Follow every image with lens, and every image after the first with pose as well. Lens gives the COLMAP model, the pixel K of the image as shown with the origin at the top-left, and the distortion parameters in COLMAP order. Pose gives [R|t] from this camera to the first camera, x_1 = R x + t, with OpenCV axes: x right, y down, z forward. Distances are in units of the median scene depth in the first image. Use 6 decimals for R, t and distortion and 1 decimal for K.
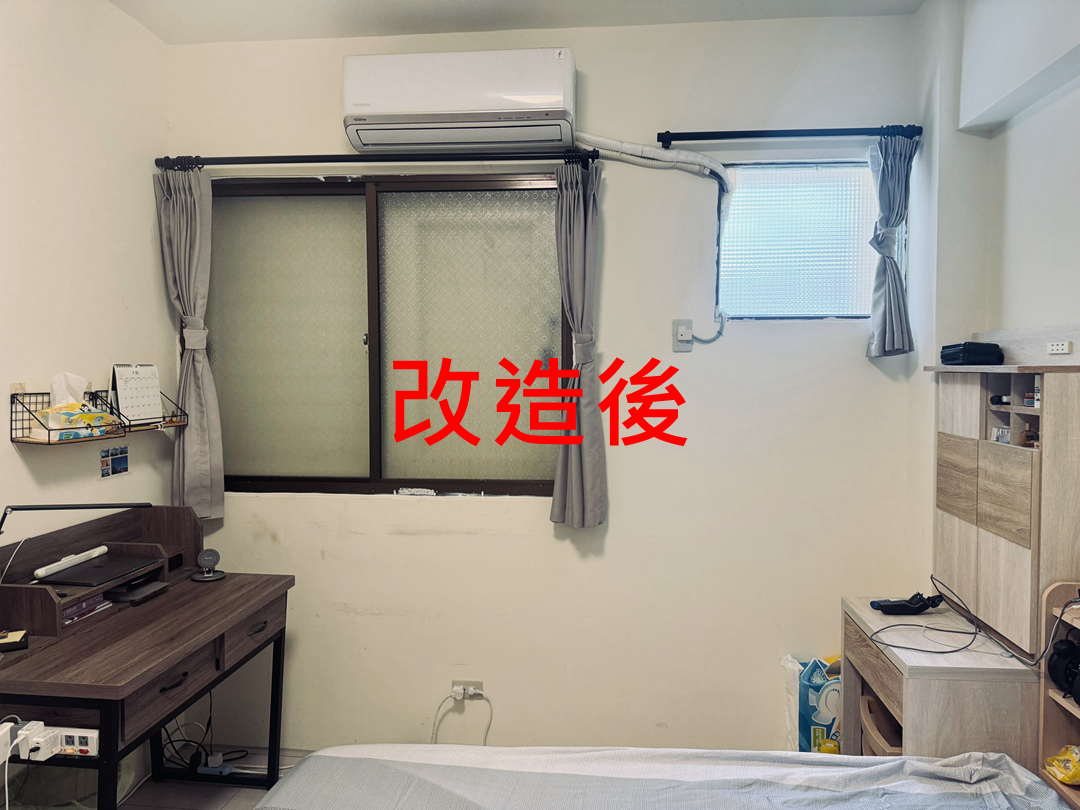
lens RADIAL K [[734.6, 0, 540.0], [0, 734.6, 405.0], [0, 0, 1]] dist [0.004918, 0.000626]
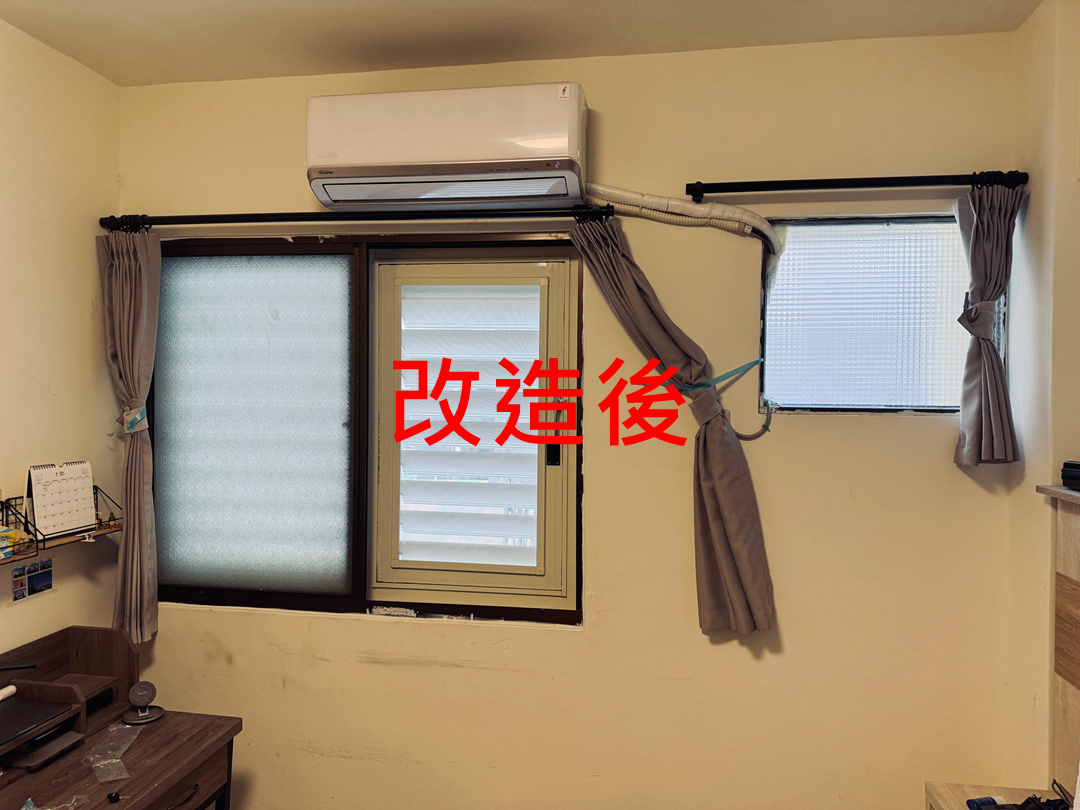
lens RADIAL K [[734.6, 0, 540.0], [0, 734.6, 405.0], [0, 0, 1]] dist [0.004918, 0.000626]
pose [[0.998073, 0.006935, -0.061670, 0.049828], [-0.008490, 0.999652, -0.024988, -0.103813], [0.061475, 0.025464, 0.997784, 0.186443]]
